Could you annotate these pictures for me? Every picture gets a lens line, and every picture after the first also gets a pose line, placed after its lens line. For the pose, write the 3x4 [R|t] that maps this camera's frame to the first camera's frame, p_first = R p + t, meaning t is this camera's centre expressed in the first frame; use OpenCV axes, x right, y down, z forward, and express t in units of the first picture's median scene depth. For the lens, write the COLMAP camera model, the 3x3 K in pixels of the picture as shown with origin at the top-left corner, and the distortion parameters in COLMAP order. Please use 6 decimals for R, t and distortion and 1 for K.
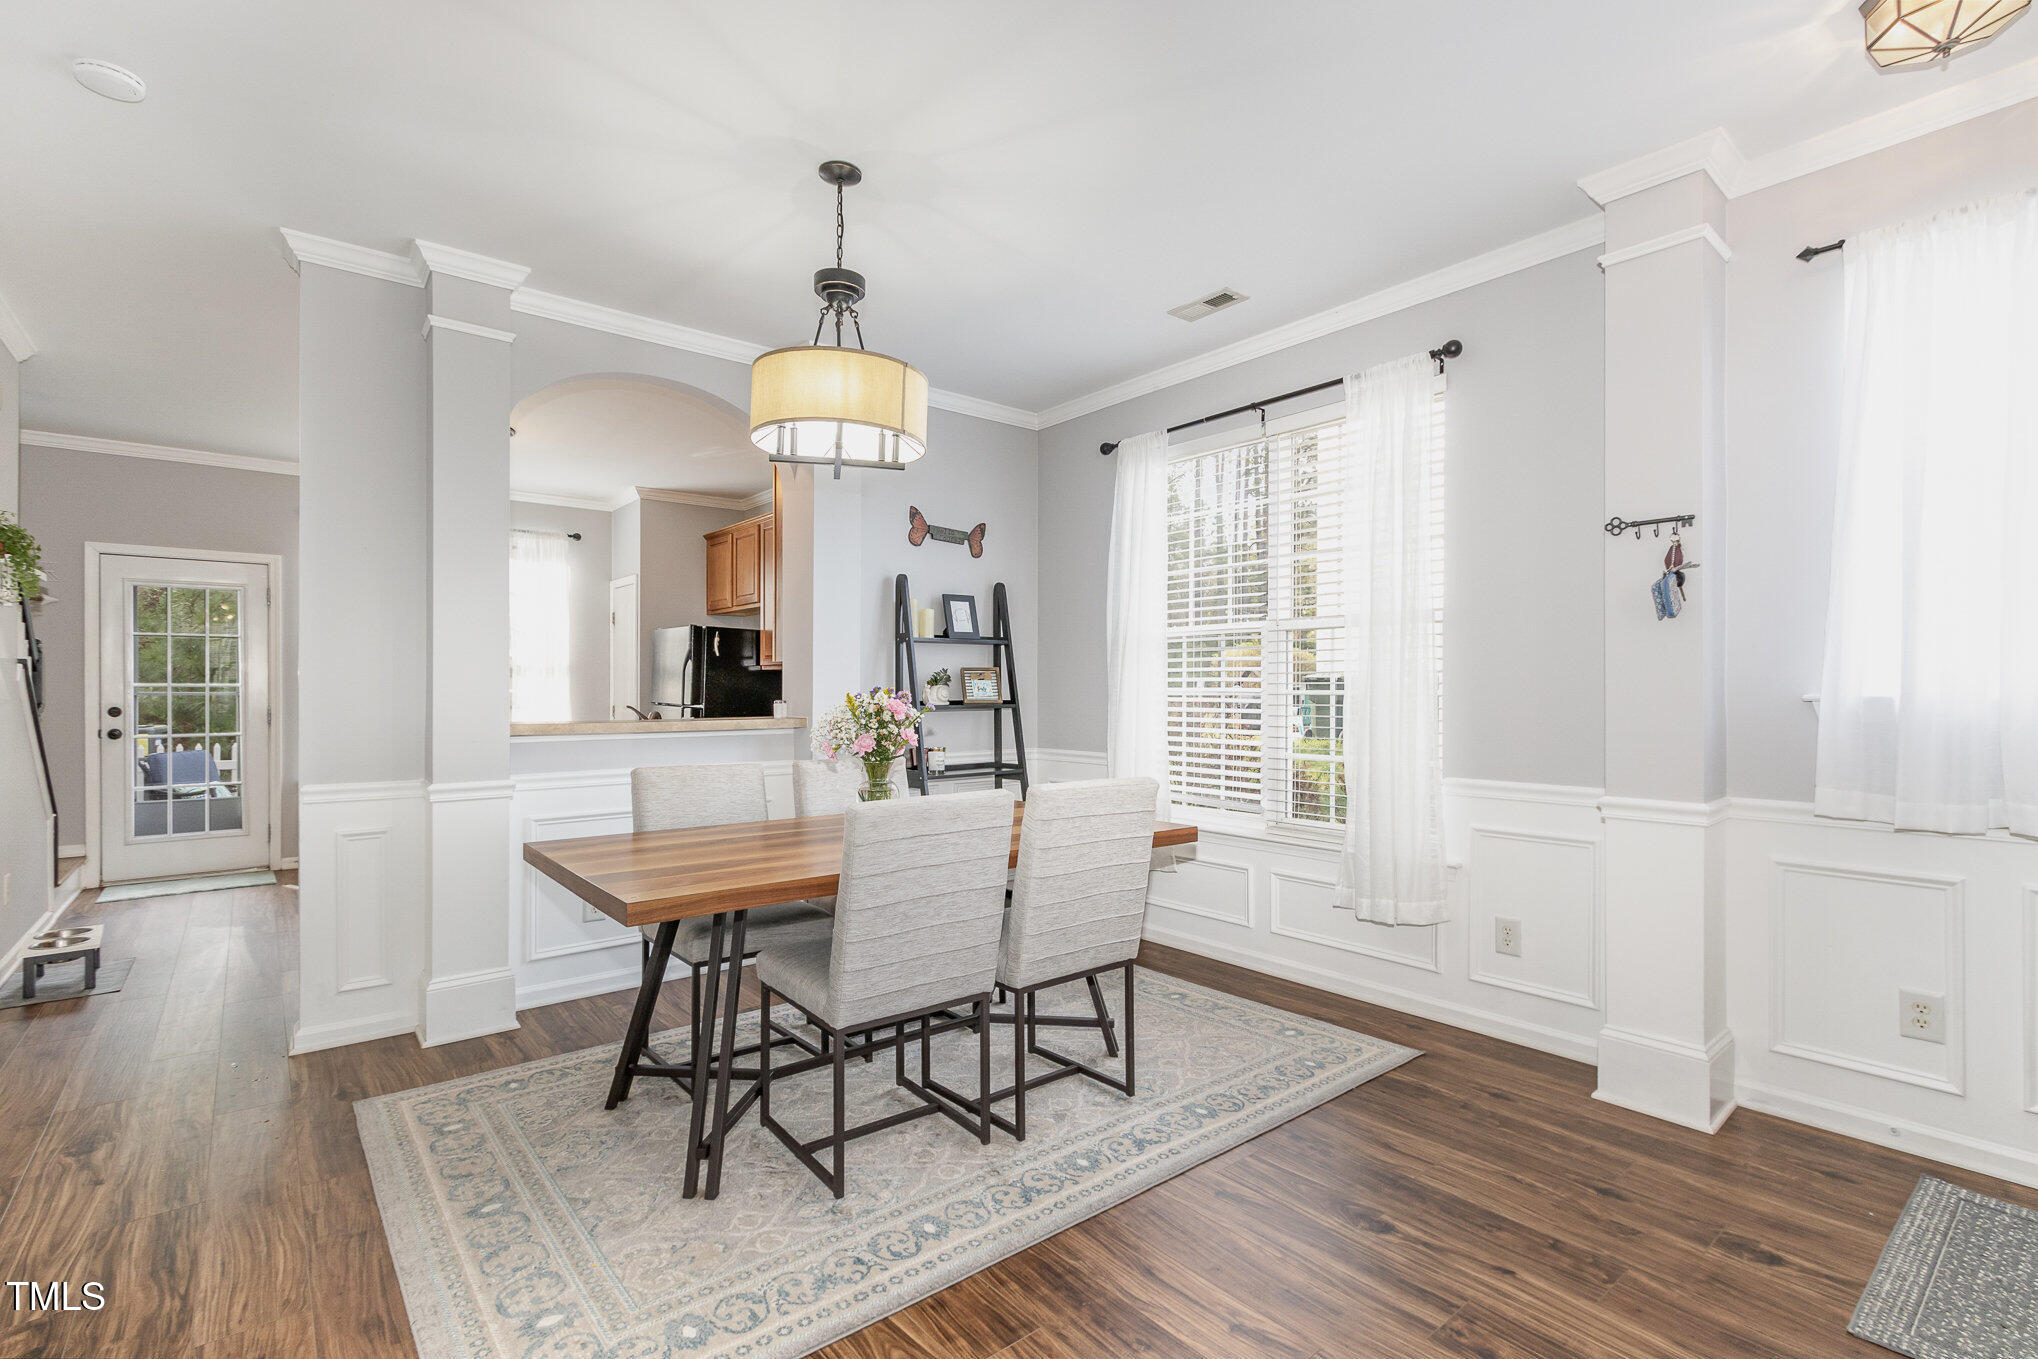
lens RADIAL K [[926.0, 0, 1018.1], [0, 926.0, 684.4], [0, 0, 1]] dist [-0.002331, -0.000457]
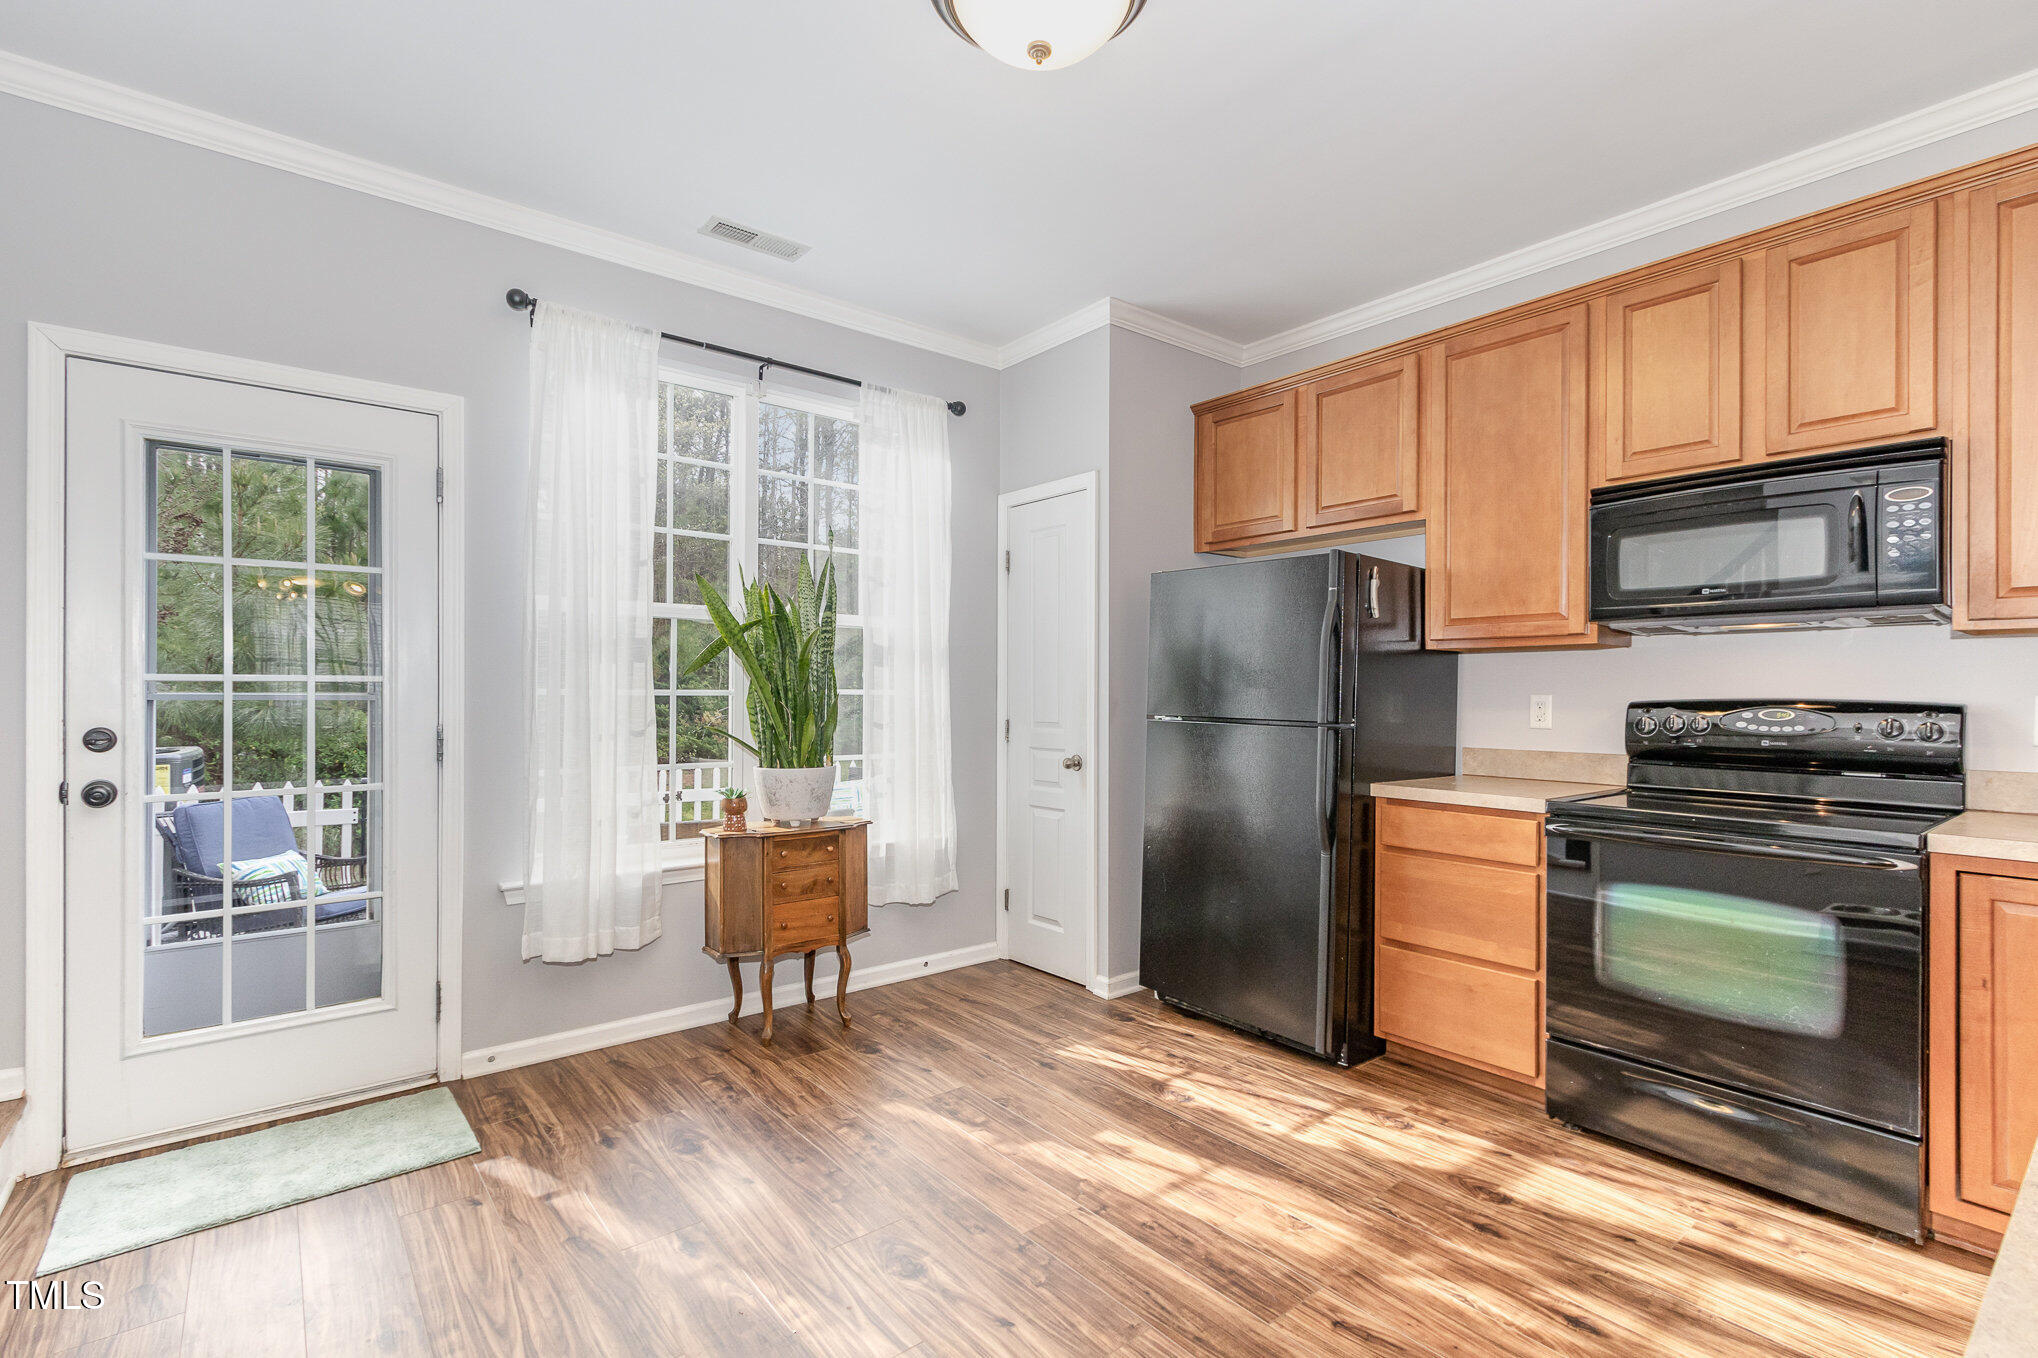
lens RADIAL K [[926.0, 0, 1017.3], [0, 926.0, 687.5], [0, 0, 1]] dist [-0.002331, -0.000457]
pose [[0.999954, 0.000278, -0.009609, -0.634056], [-0.000319, 0.999991, -0.004266, 0.008323], [0.009608, 0.004269, 0.999945, 0.664865]]
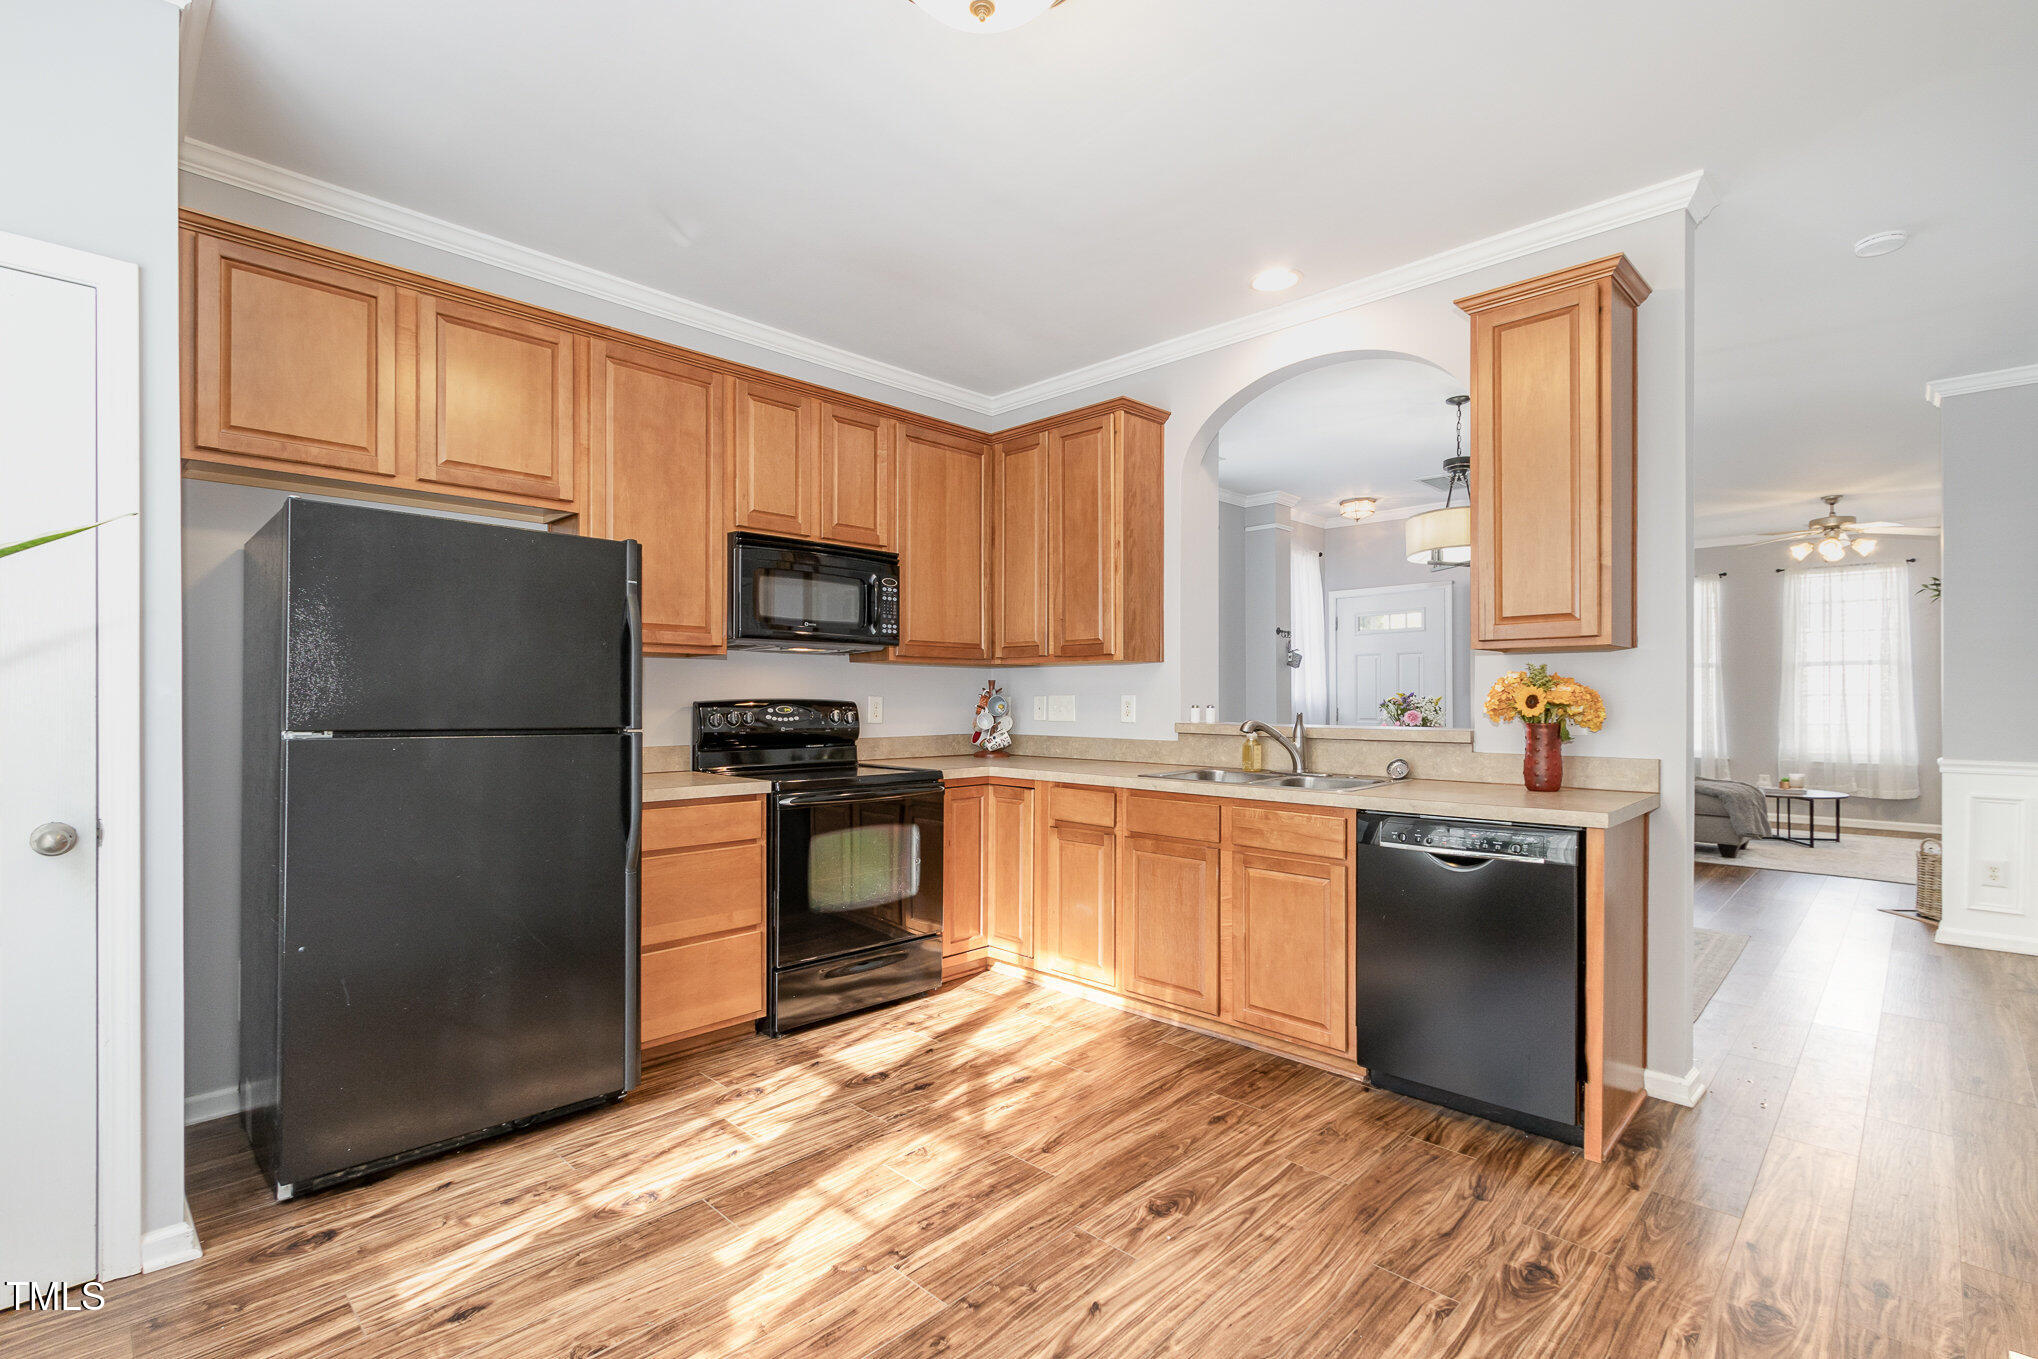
lens RADIAL K [[926.0, 0, 1011.9], [0, 926.0, 696.7], [0, 0, 1]] dist [-0.002331, -0.000457]
pose [[-0.110571, -0.004177, 0.993859, -1.035004], [-0.007105, 0.999969, 0.003412, 0.006137], [-0.993843, -0.006684, -0.110597, 1.132828]]
